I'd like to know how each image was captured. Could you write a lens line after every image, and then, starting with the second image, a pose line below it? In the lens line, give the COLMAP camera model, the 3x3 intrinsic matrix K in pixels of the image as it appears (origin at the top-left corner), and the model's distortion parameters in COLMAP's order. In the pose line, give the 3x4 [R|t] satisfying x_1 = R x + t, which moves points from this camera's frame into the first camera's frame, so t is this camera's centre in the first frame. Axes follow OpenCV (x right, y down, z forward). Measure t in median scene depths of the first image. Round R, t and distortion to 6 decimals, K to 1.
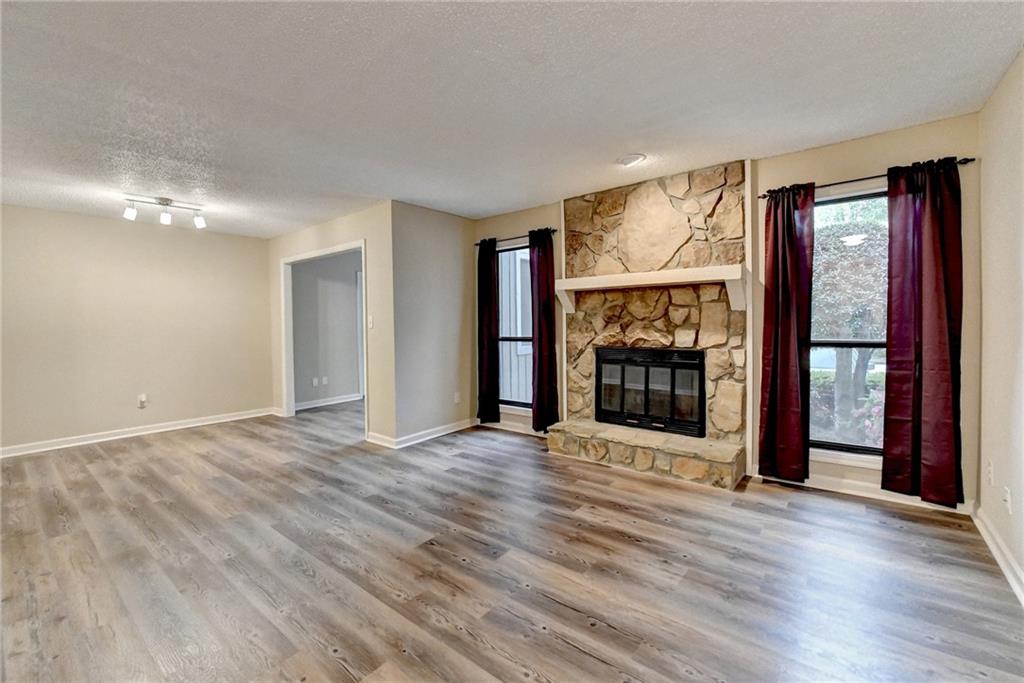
lens RADIAL K [[431.7, 0, 491.0], [0, 431.7, 333.9], [0, 0, 1]] dist [-0.011281, -0.002265]
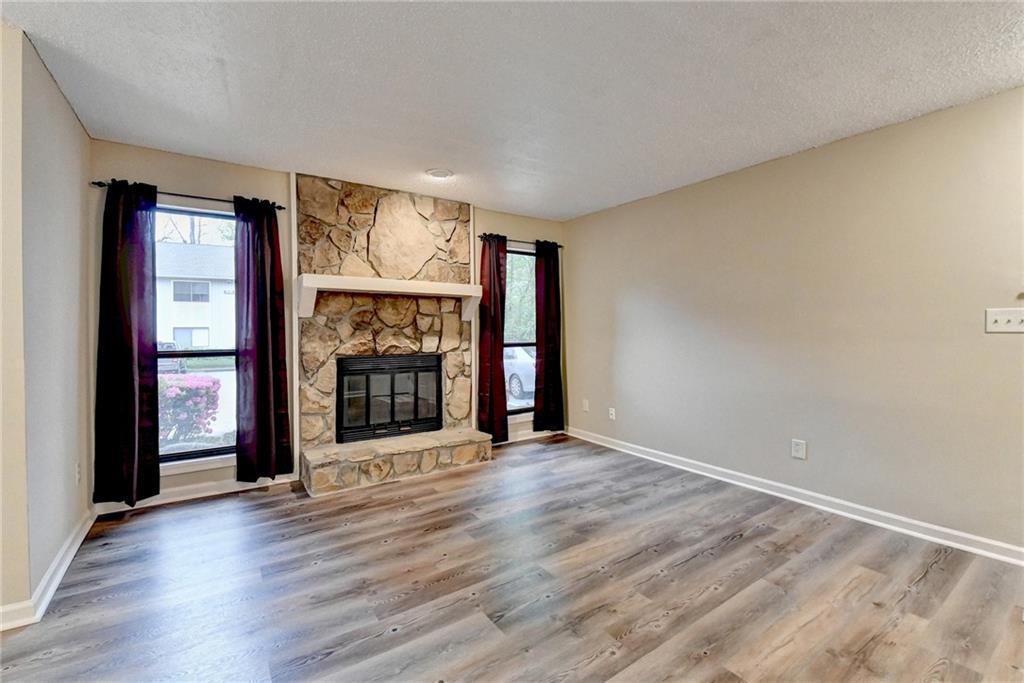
lens RADIAL K [[431.7, 0, 494.8], [0, 431.7, 334.7], [0, 0, 1]] dist [-0.011281, -0.002265]
pose [[0.281099, 0.001771, 0.959677, -0.578948], [0.022027, 0.999723, -0.008297, -0.001179], [-0.959426, 0.023471, 0.280982, 0.524962]]
